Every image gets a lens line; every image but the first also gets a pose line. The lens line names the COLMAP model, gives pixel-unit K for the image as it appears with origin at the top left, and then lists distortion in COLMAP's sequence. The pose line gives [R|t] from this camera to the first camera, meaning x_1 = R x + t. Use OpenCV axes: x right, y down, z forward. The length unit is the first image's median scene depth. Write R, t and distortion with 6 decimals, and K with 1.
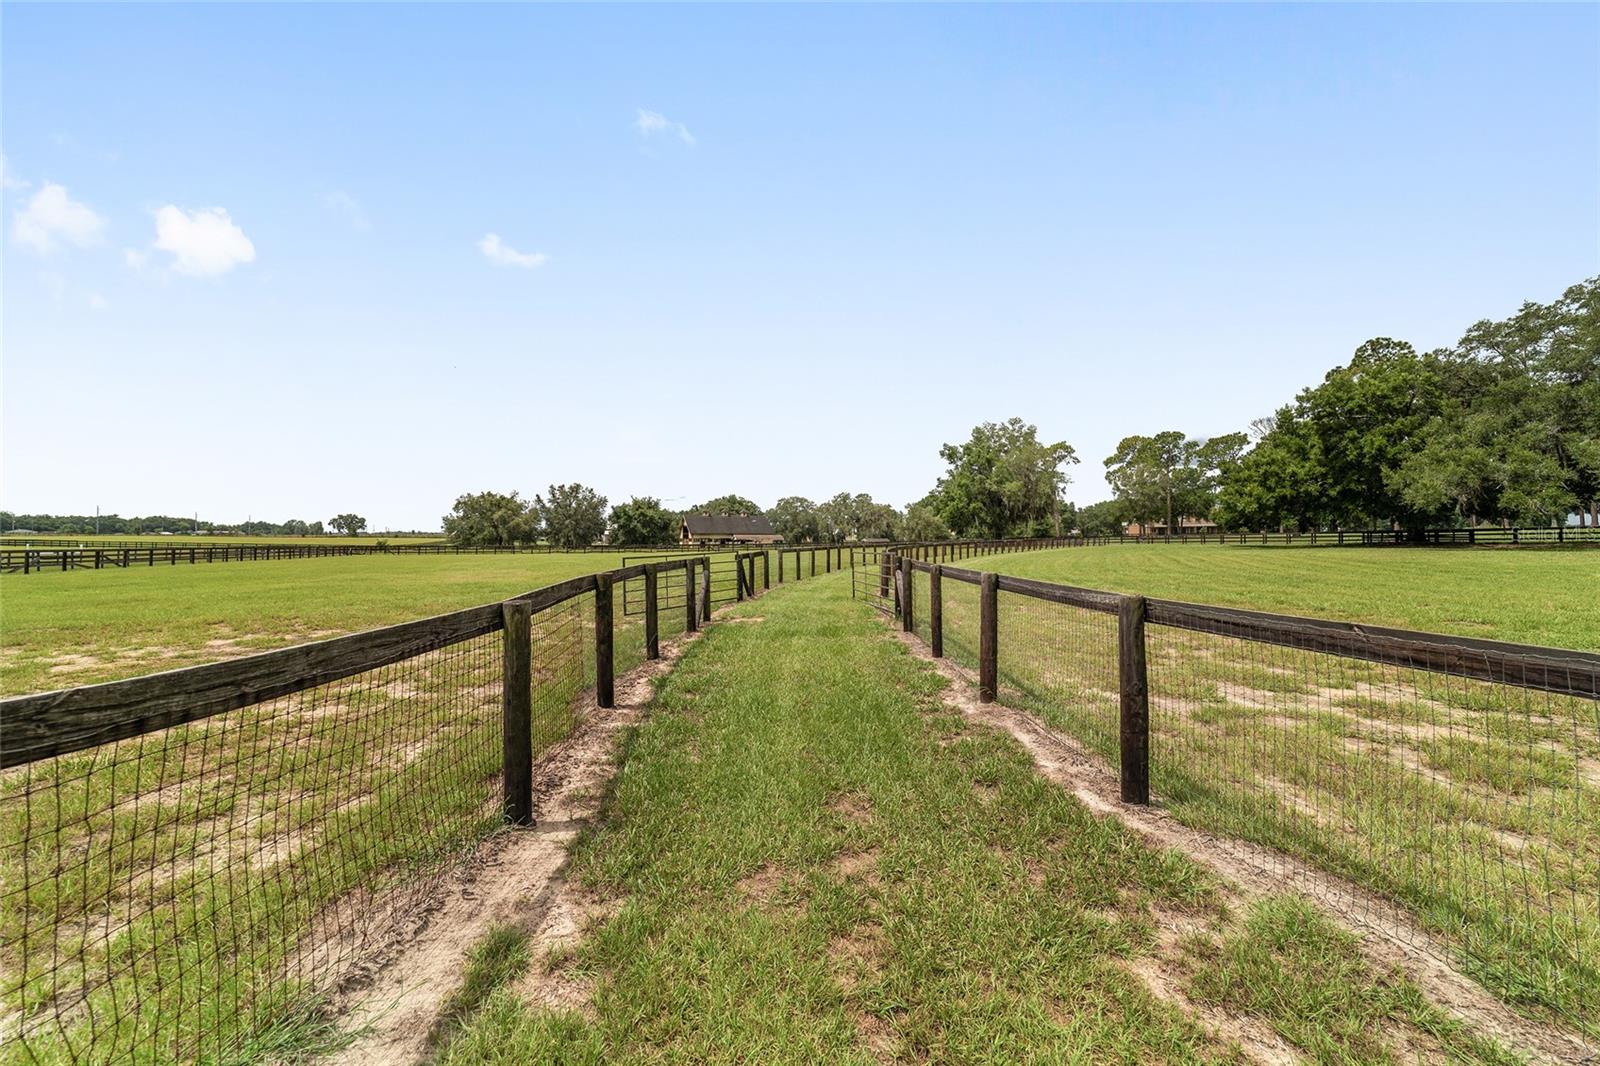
lens RADIAL K [[614.7, 0, 793.2], [0, 614.7, 529.8], [0, 0, 1]] dist [-0.019259, 0.010625]
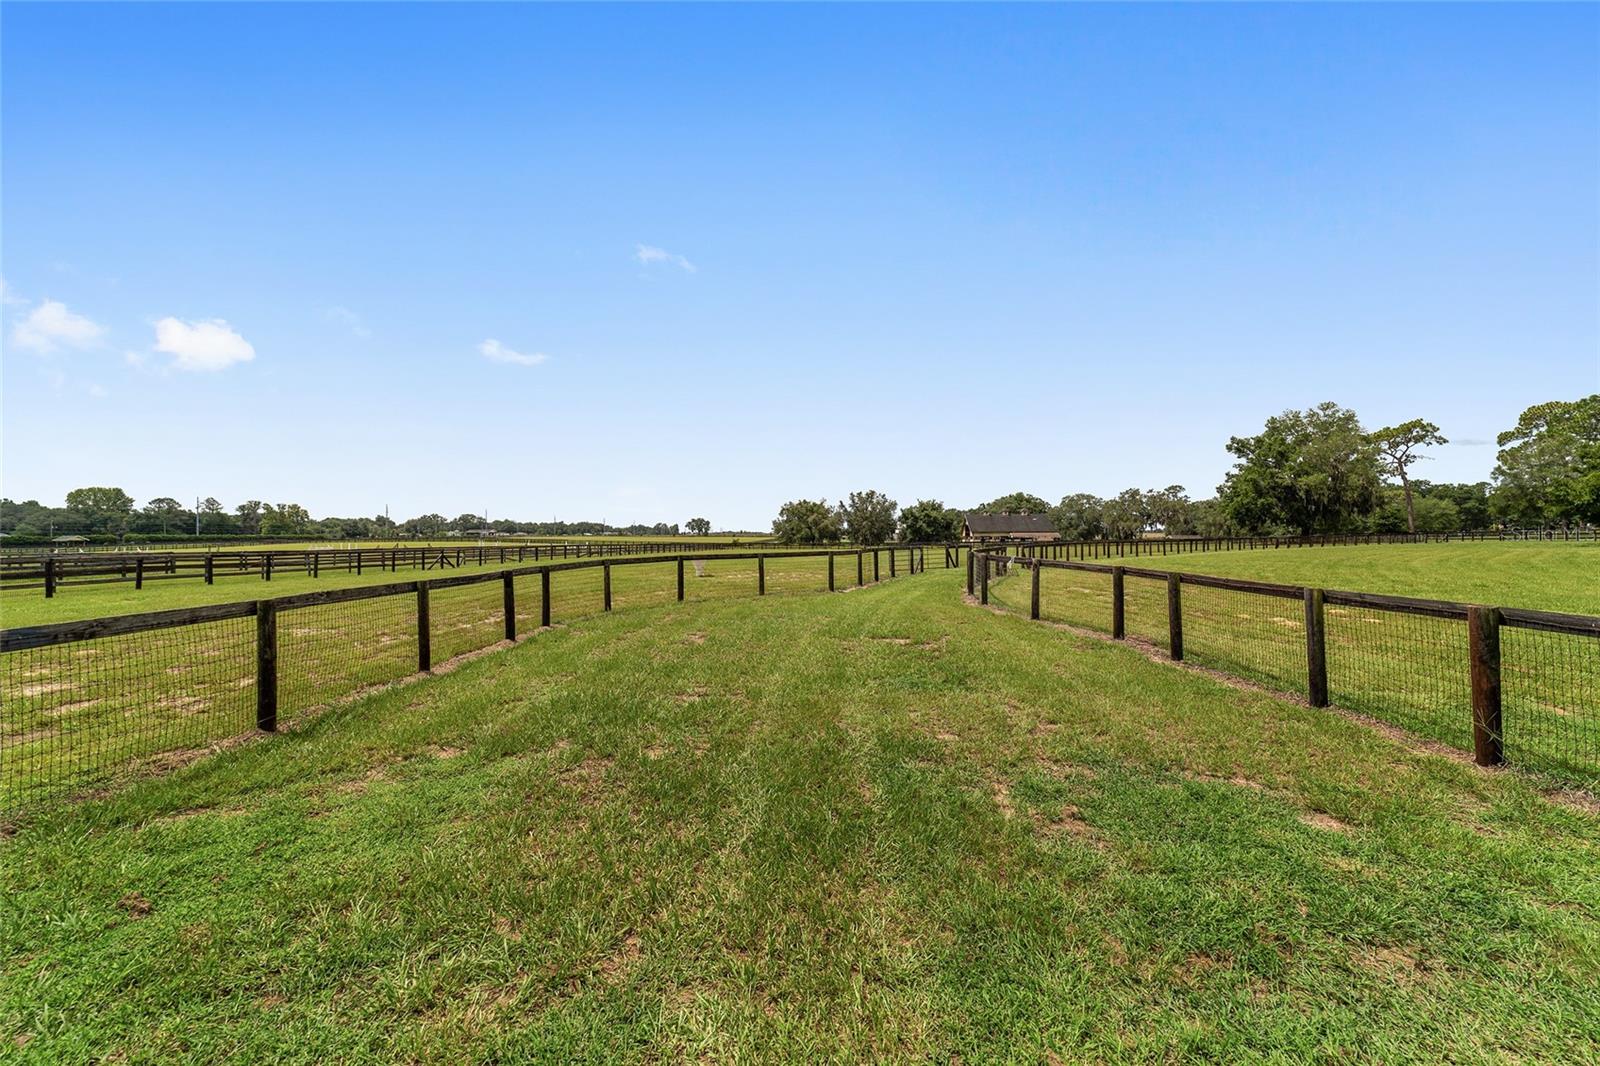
lens RADIAL K [[614.7, 0, 793.2], [0, 614.7, 529.8], [0, 0, 1]] dist [-0.019259, 0.010625]
pose [[0.892643, -0.009717, -0.450660, 0.044495], [0.011307, 0.999936, 0.000835, -0.002306], [0.450623, -0.005841, 0.892695, -0.124199]]
